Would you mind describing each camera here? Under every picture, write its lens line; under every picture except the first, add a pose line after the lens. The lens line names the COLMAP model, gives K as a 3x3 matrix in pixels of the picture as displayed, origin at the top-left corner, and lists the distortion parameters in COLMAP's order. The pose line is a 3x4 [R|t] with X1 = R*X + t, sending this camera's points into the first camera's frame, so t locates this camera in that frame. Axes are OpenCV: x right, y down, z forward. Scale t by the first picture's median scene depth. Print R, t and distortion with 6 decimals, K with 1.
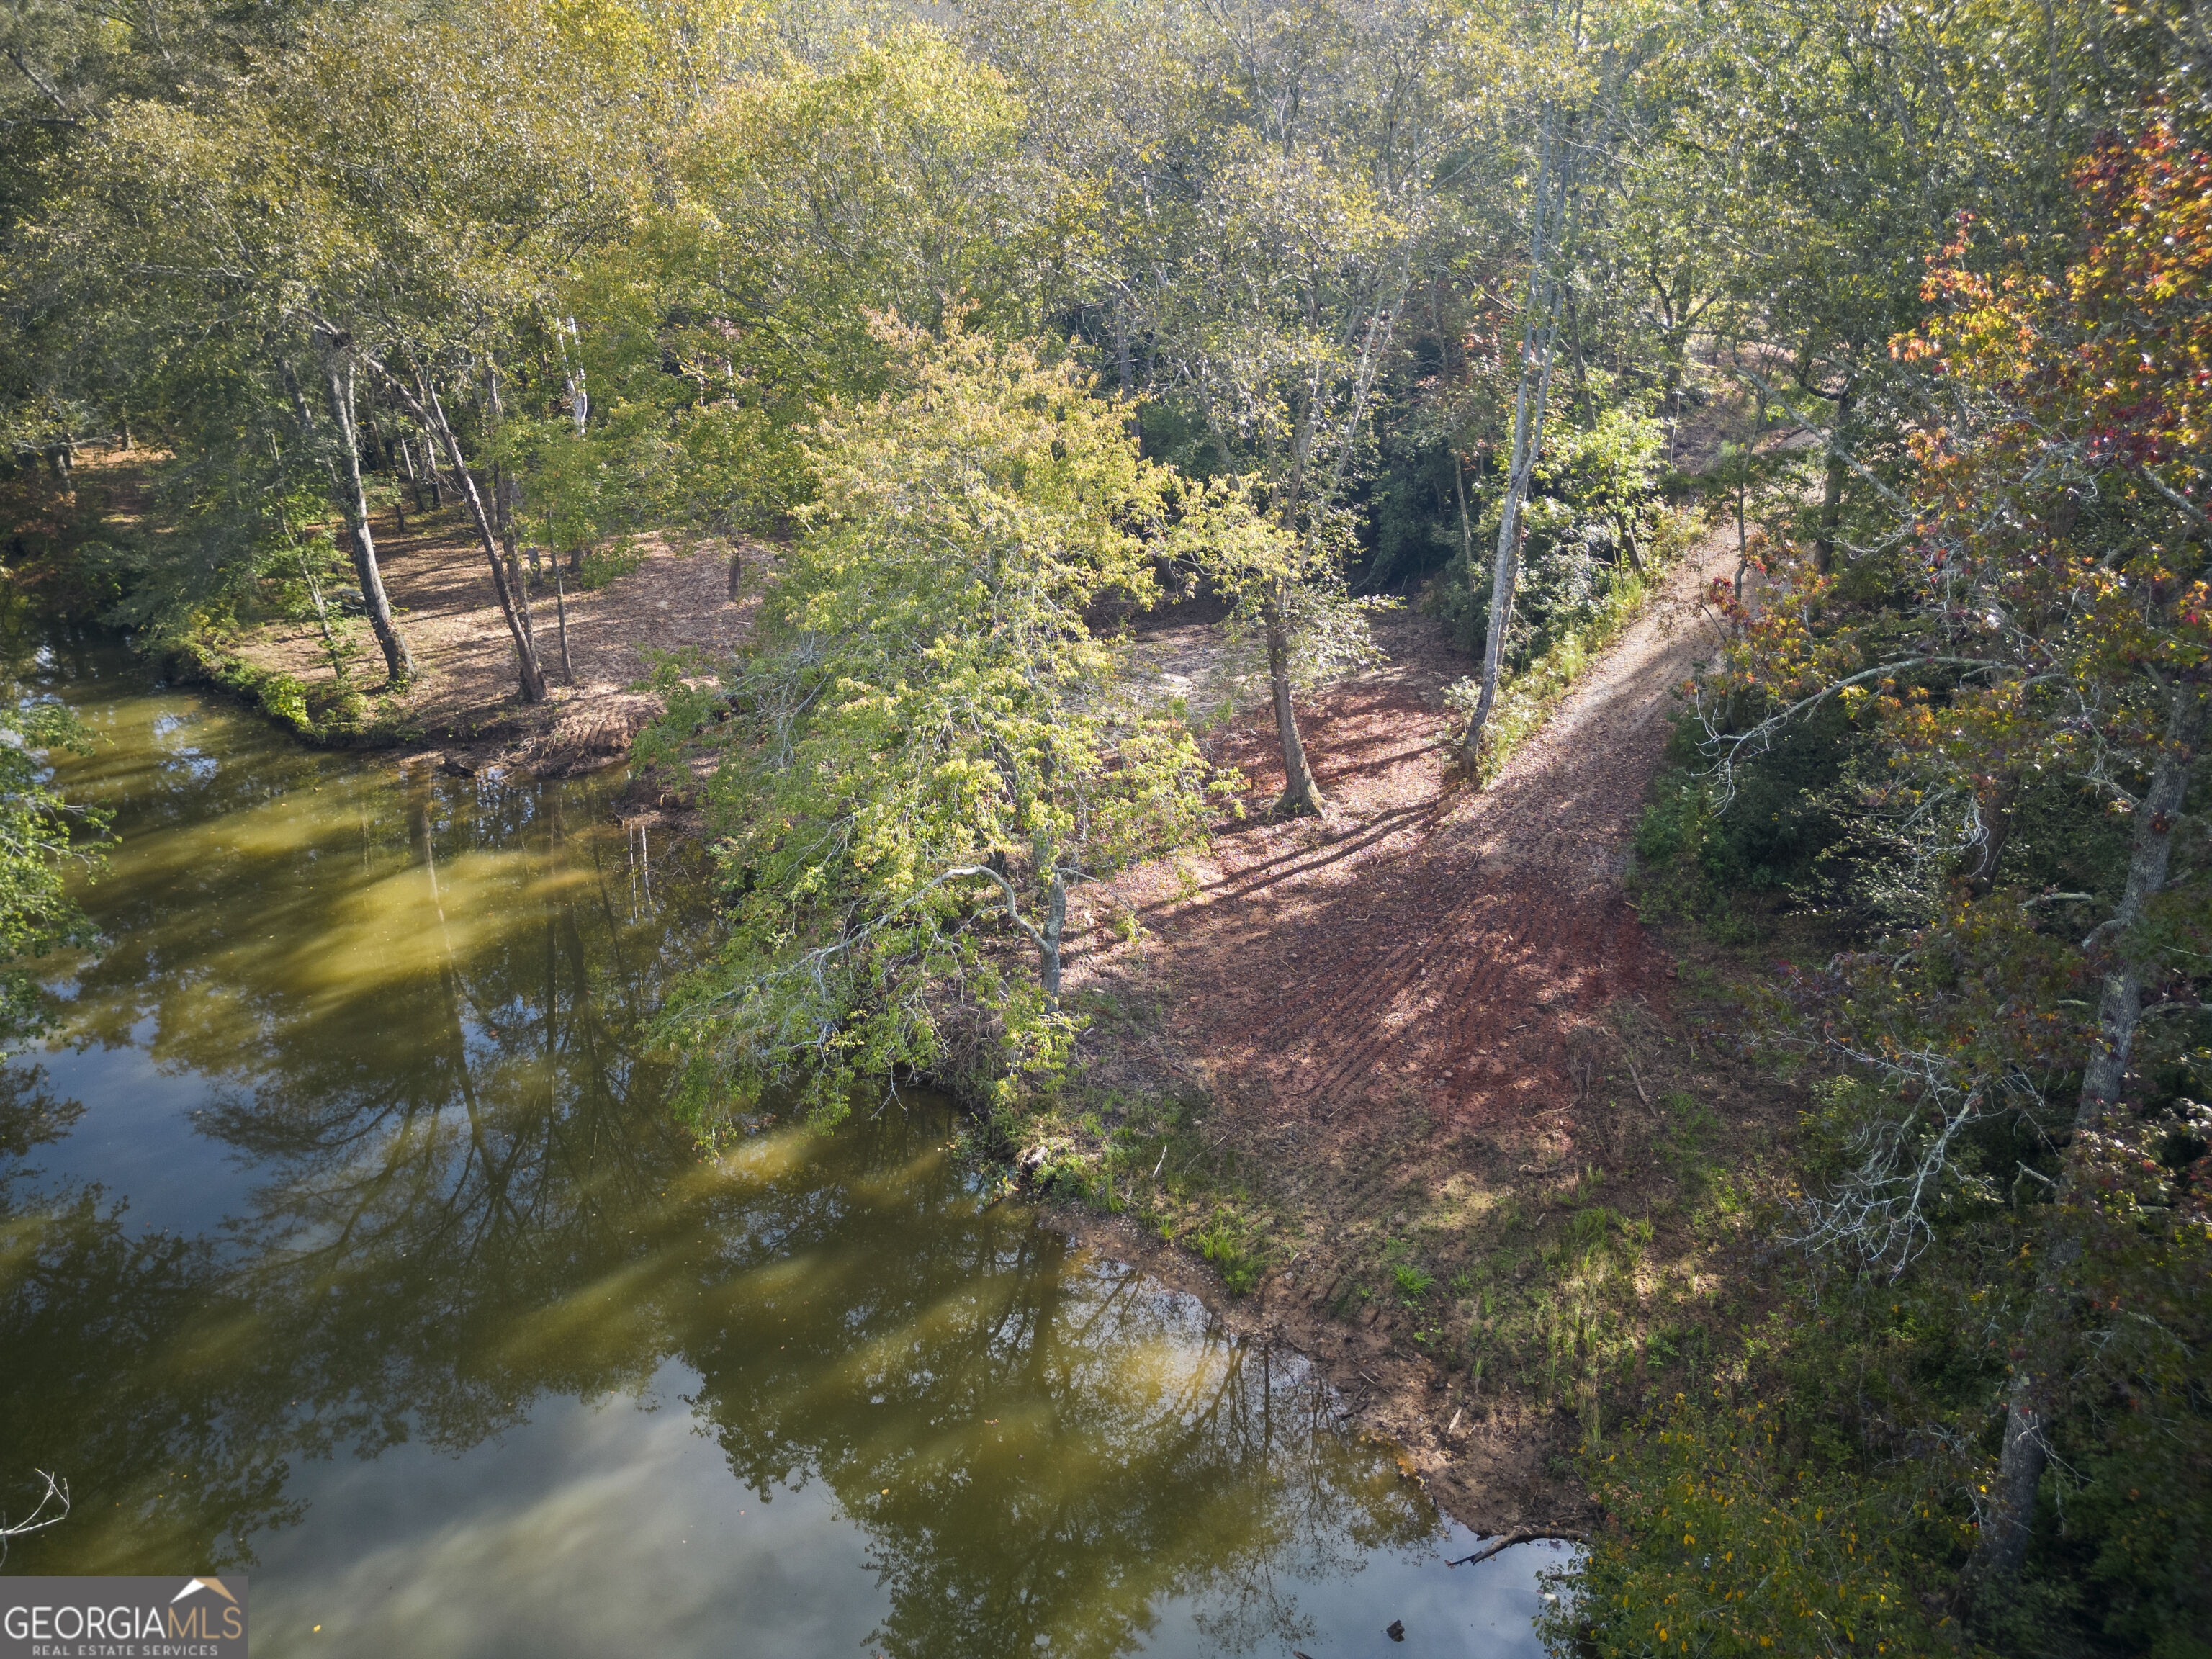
lens RADIAL K [[1530.9, 0, 1116.8], [0, 1530.9, 820.2], [0, 0, 1]] dist [0.059067, -0.058169]
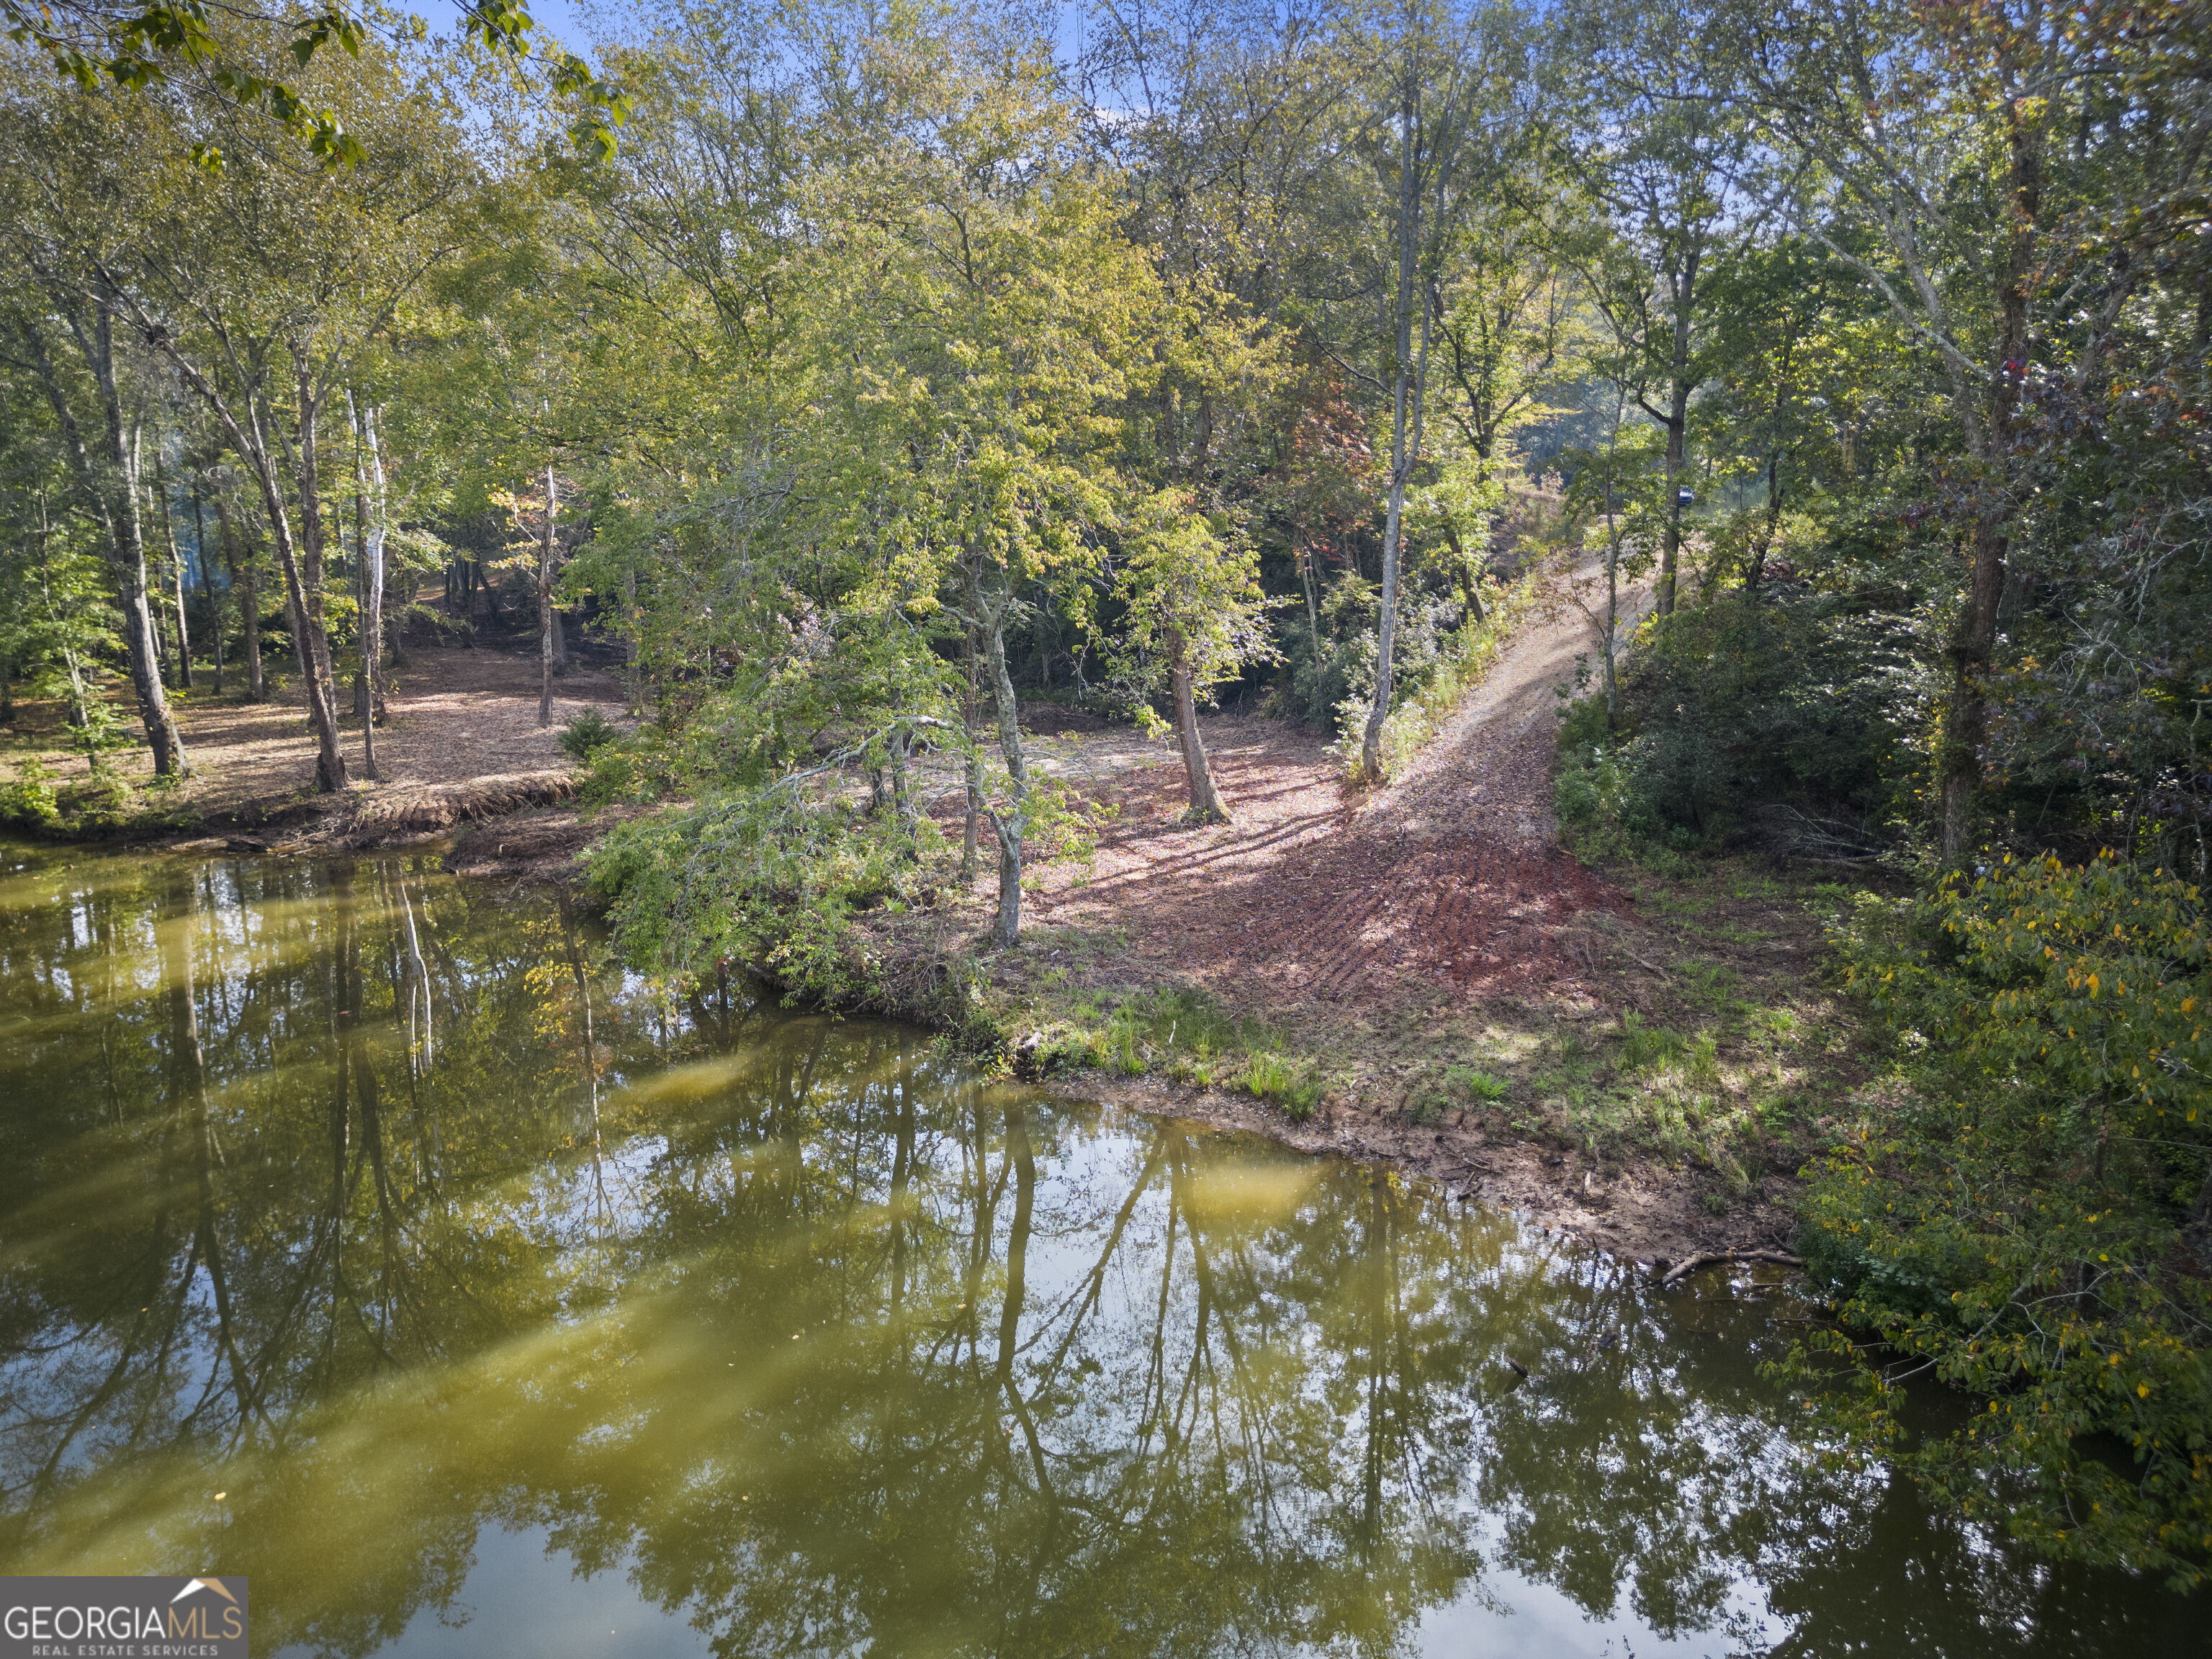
lens RADIAL K [[1530.9, 0, 1116.8], [0, 1530.9, 820.2], [0, 0, 1]] dist [0.059067, -0.058169]
pose [[0.985408, -0.035220, 0.166524, -0.098675], [0.068974, 0.977056, -0.201507, 0.186927], [-0.155606, 0.210052, 0.965228, 0.082681]]
